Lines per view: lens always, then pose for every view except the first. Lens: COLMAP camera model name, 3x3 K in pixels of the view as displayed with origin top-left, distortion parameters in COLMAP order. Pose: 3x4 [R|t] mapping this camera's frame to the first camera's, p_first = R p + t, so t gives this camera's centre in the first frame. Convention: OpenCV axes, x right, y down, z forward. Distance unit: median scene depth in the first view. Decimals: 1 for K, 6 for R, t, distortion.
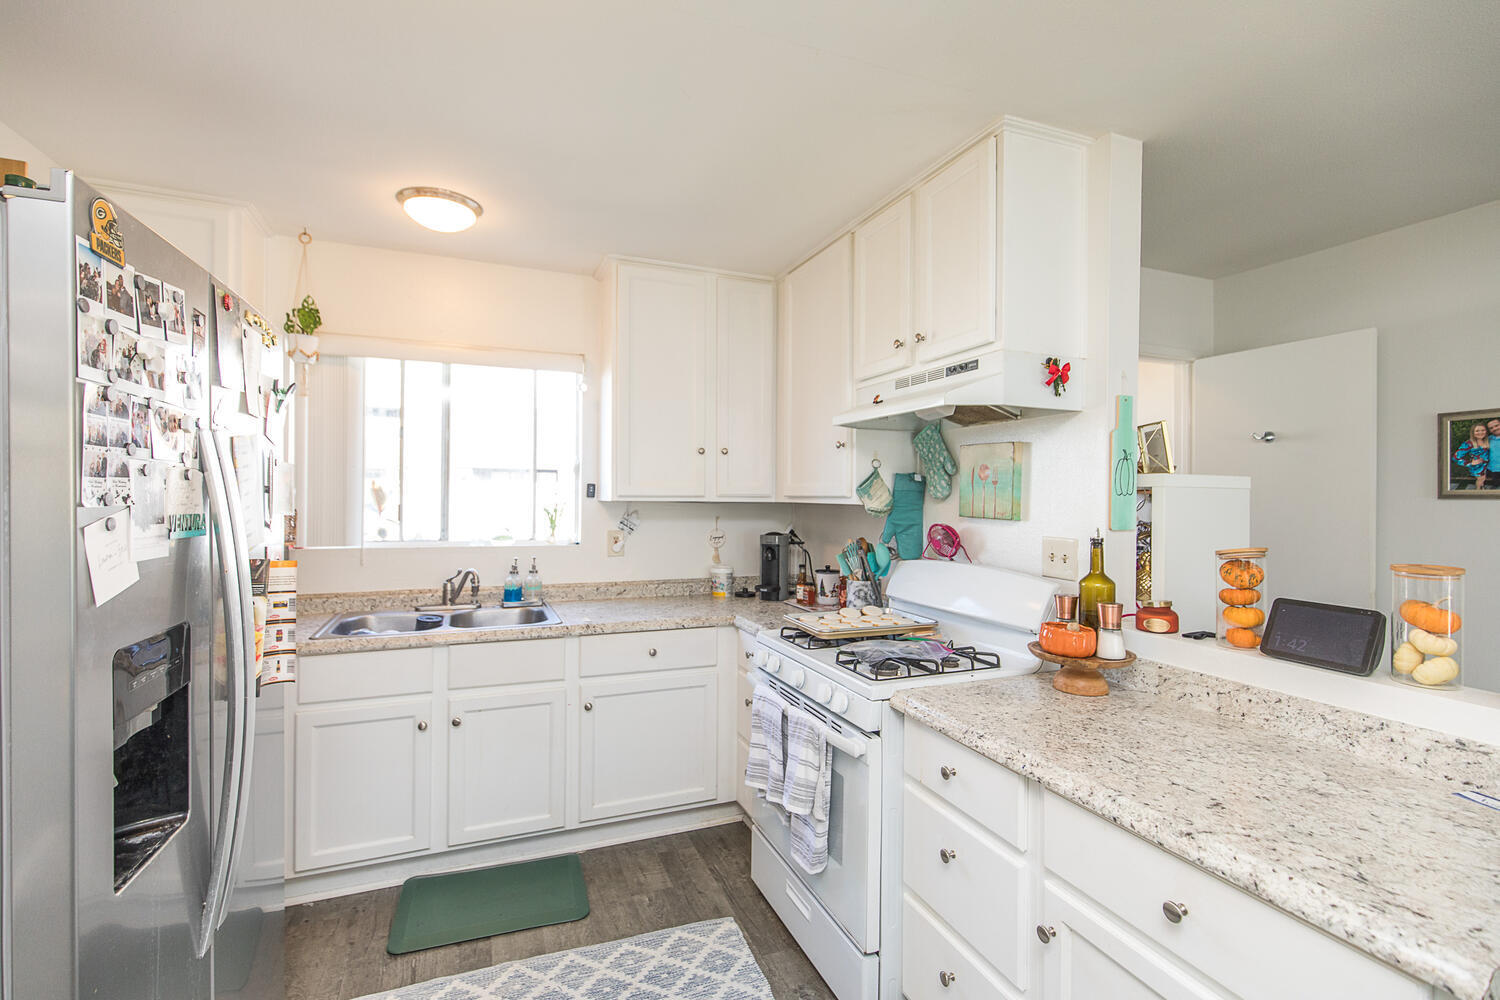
lens RADIAL K [[667.7, 0, 750.6], [0, 667.7, 496.3], [0, 0, 1]] dist [0.003856, -0.000473]
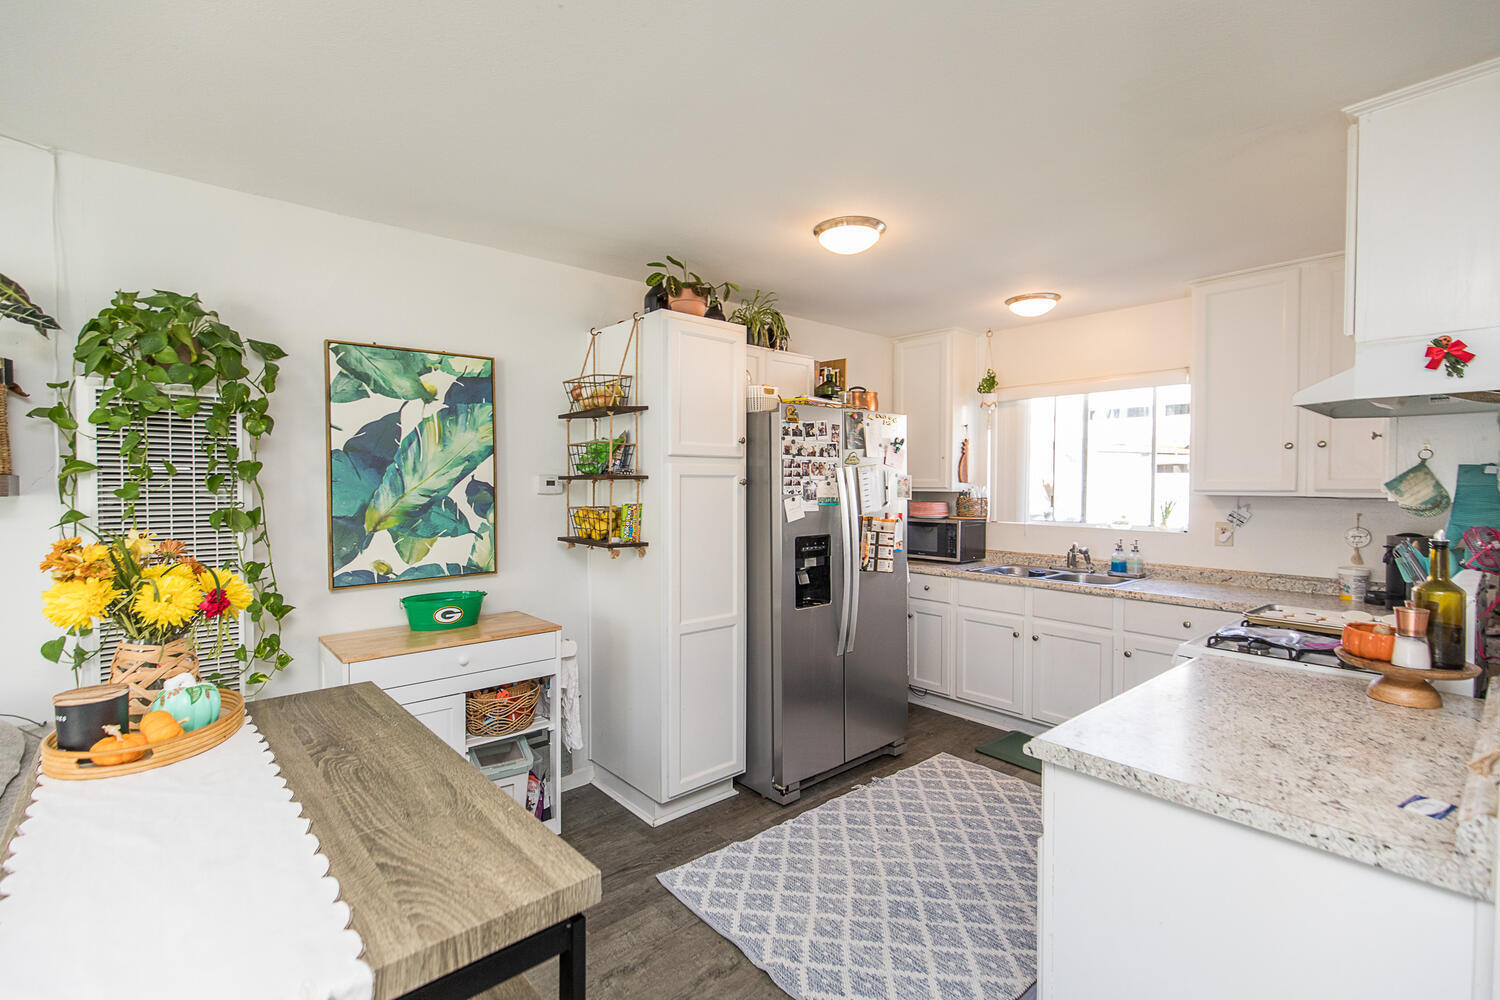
lens RADIAL K [[675.4, 0, 735.7], [0, 675.4, 496.8], [0, 0, 1]] dist [-0.044093, 0.009028]
pose [[0.310209, 0.012423, -0.950587, 0.734235], [-0.000213, 0.999916, 0.012998, -0.005127], [0.950668, -0.003830, 0.310185, -0.115721]]
